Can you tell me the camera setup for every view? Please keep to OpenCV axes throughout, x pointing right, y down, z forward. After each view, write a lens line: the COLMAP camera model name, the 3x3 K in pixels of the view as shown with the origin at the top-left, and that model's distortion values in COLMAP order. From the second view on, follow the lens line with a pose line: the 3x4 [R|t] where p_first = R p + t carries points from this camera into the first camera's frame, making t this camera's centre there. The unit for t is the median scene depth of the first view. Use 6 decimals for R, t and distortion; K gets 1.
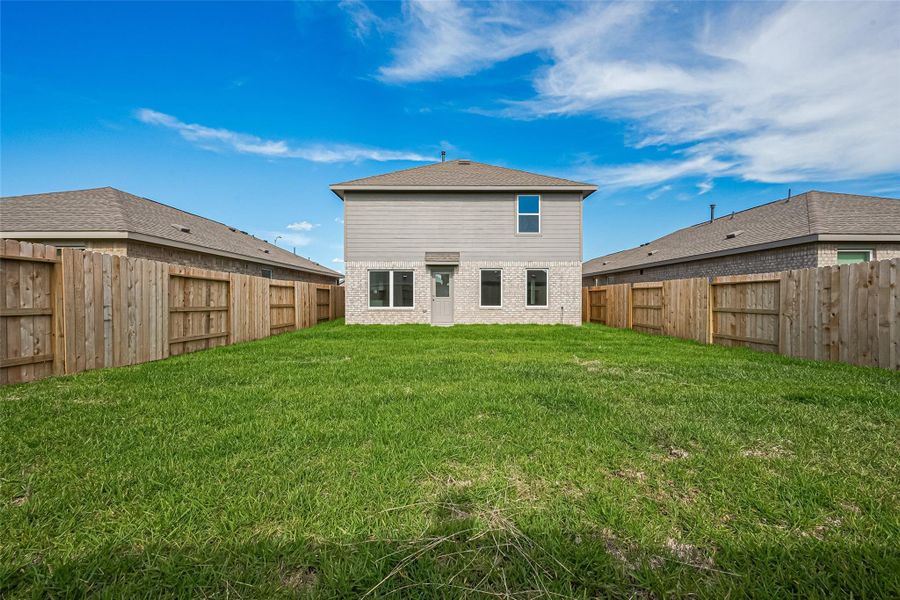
lens RADIAL K [[355.6, 0, 473.3], [0, 355.6, 299.8], [0, 0, 1]] dist [0.000489, -0.000001]
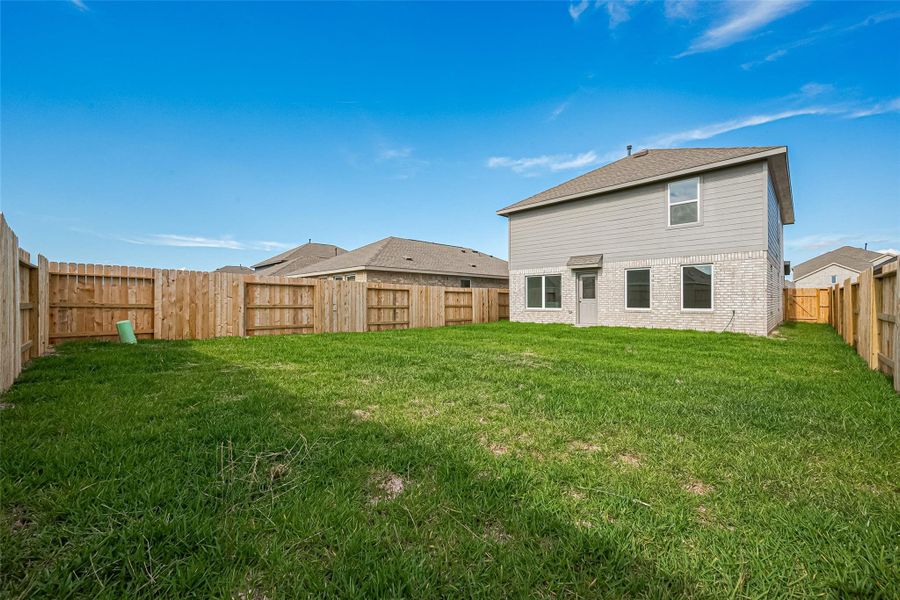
lens RADIAL K [[368.8, 0, 473.2], [0, 368.8, 298.4], [0, 0, 1]] dist [-0.026033, -0.000092]
pose [[0.694582, -0.005454, -0.719393, 0.474623], [-0.000897, 0.999964, -0.008447, -0.000124], [0.719413, 0.006512, 0.694552, 0.022986]]
